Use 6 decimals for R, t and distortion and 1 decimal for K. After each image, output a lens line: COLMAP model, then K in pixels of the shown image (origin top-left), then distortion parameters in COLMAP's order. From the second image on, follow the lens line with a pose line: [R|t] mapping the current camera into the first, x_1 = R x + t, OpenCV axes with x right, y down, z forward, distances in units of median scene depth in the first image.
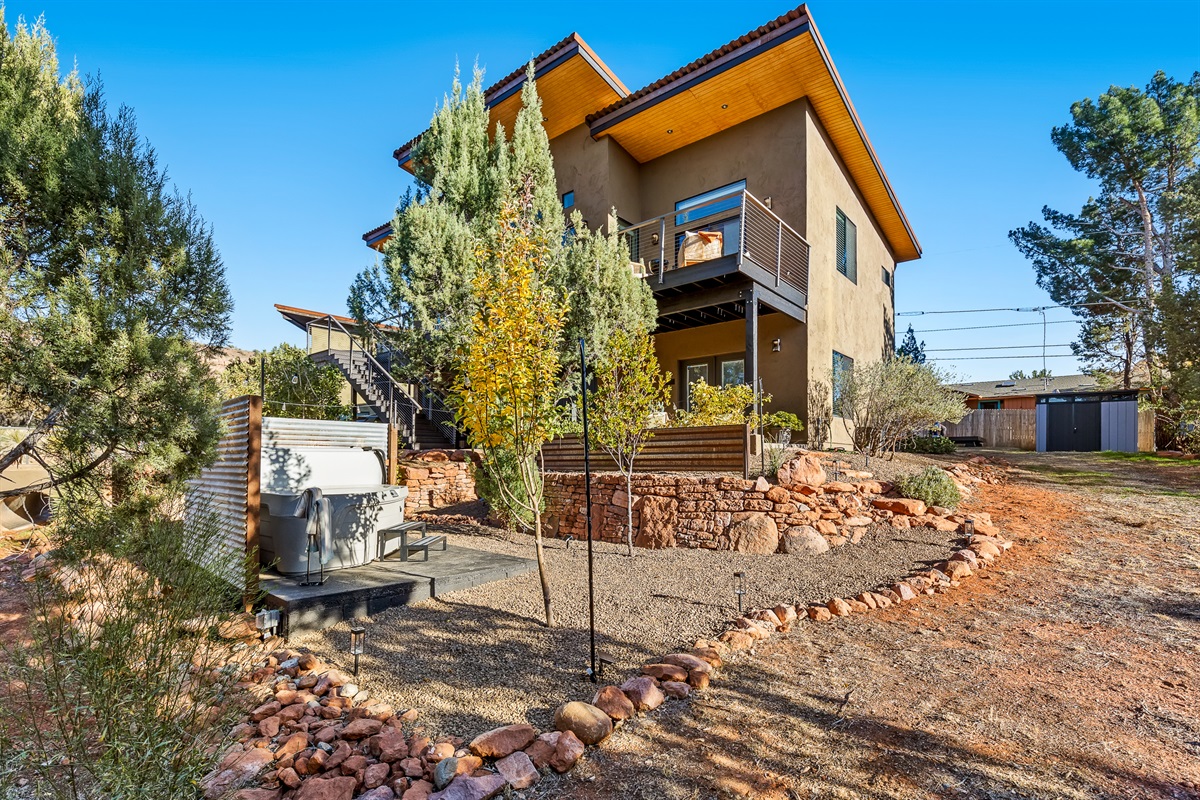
lens RADIAL K [[526.5, 0, 602.7], [0, 526.5, 399.6], [0, 0, 1]] dist [0.001731, 0.000055]
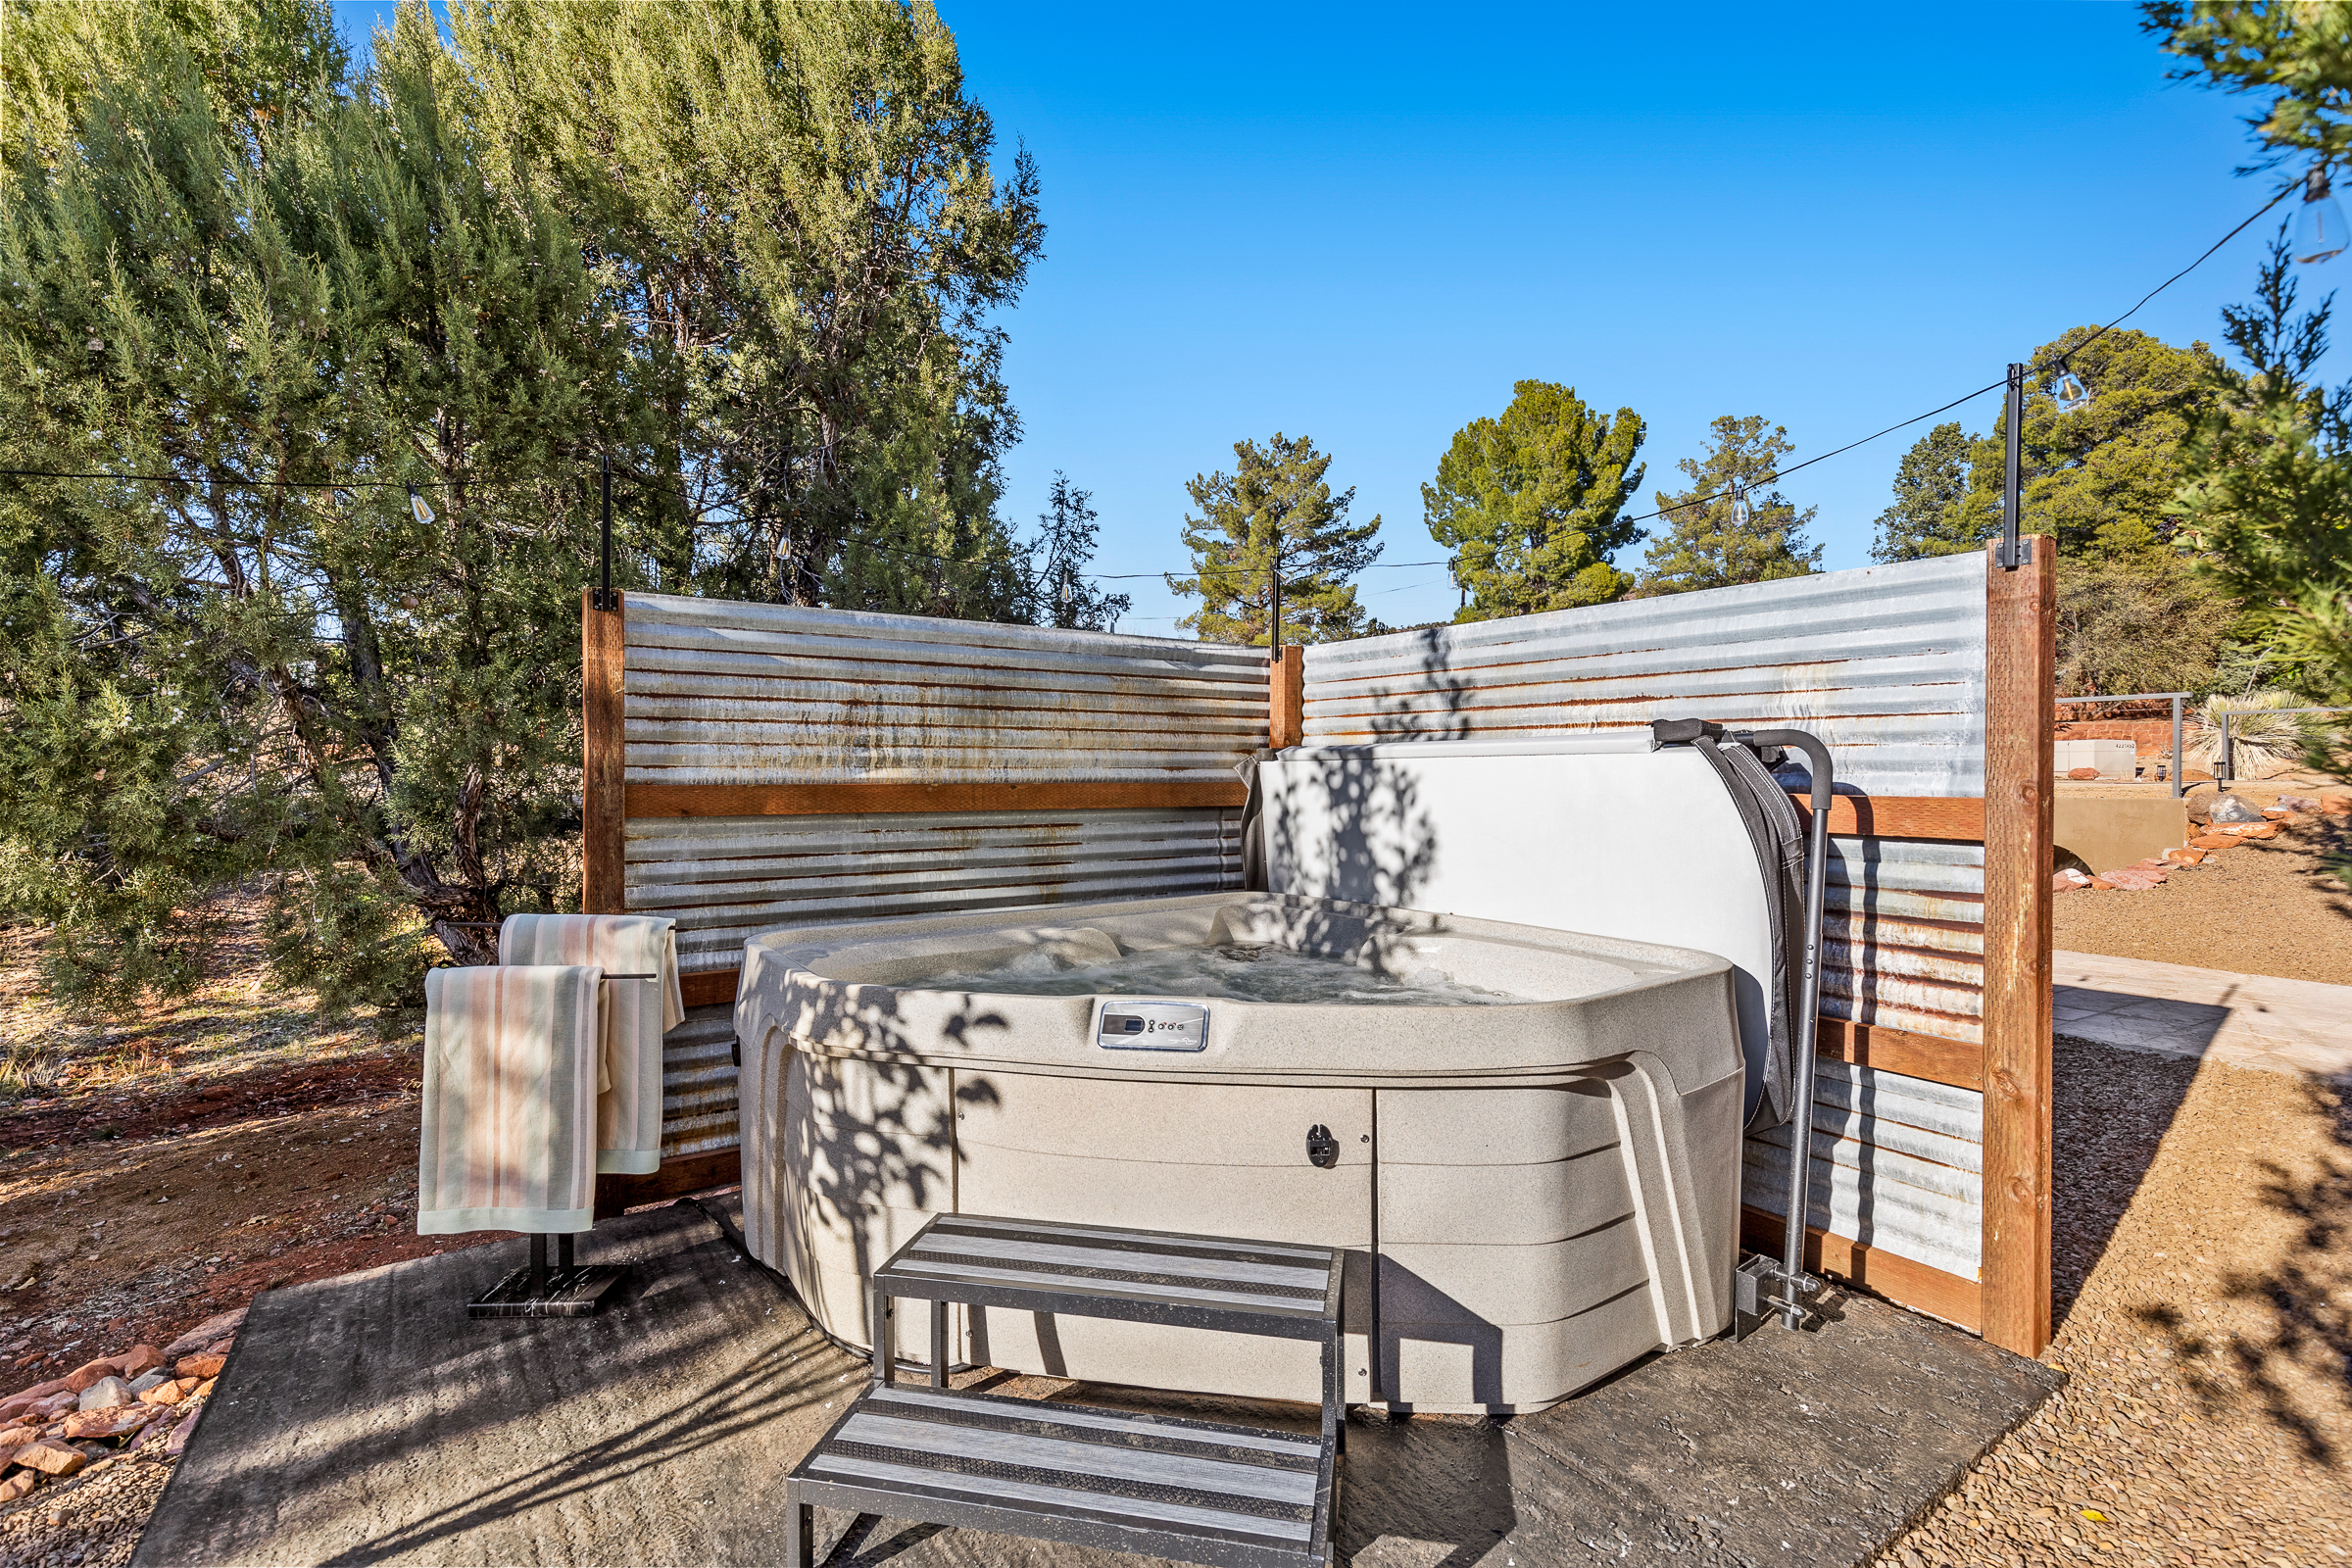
lens RADIAL K [[1032.0, 0, 1184.7], [0, 1032.0, 777.5], [0, 0, 1]] dist [0.001731, 0.000055]
pose [[-0.265195, 0.008213, -0.964160, -0.111356], [0.108517, 0.993865, -0.021382, 0.108732], [0.958069, -0.110299, -0.264459, 1.044759]]
